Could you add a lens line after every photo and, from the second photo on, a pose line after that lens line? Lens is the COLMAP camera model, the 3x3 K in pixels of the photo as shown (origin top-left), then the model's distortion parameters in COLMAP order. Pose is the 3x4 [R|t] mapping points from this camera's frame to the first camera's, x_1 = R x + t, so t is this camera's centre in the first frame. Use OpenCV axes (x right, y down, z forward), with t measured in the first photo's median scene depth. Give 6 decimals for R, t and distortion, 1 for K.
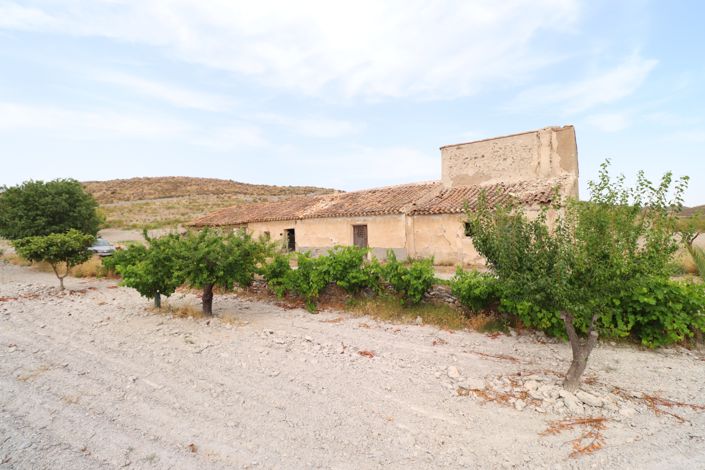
lens RADIAL K [[325.6, 0, 352.5], [0, 325.6, 235.0], [0, 0, 1]] dist [0.000579, -0.014061]
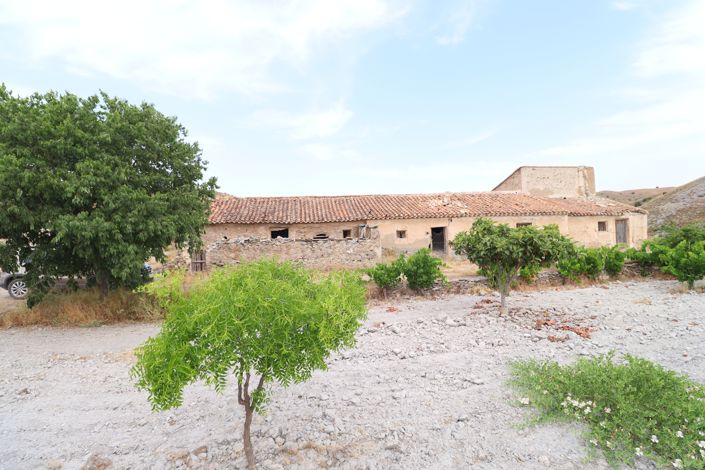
lens RADIAL K [[325.6, 0, 352.5], [0, 325.6, 235.0], [0, 0, 1]] dist [0.000579, -0.014061]
pose [[0.701481, -0.006542, 0.712658, -1.242990], [0.022705, 0.999655, -0.013171, 0.013314], [-0.712326, 0.025420, 0.701388, 0.610295]]
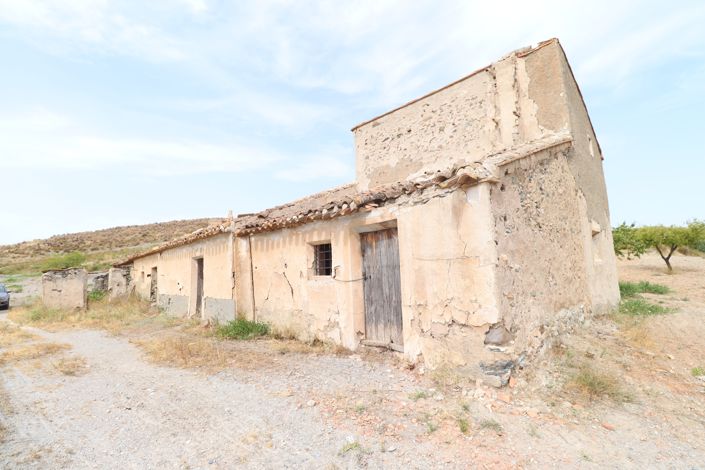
lens RADIAL K [[325.6, 0, 352.5], [0, 325.6, 235.0], [0, 0, 1]] dist [0.000579, -0.014061]
pose [[0.990188, -0.042503, -0.133120, 0.369708], [0.027904, 0.993576, -0.109673, -0.000270], [0.136926, 0.104882, 0.985013, 0.441112]]
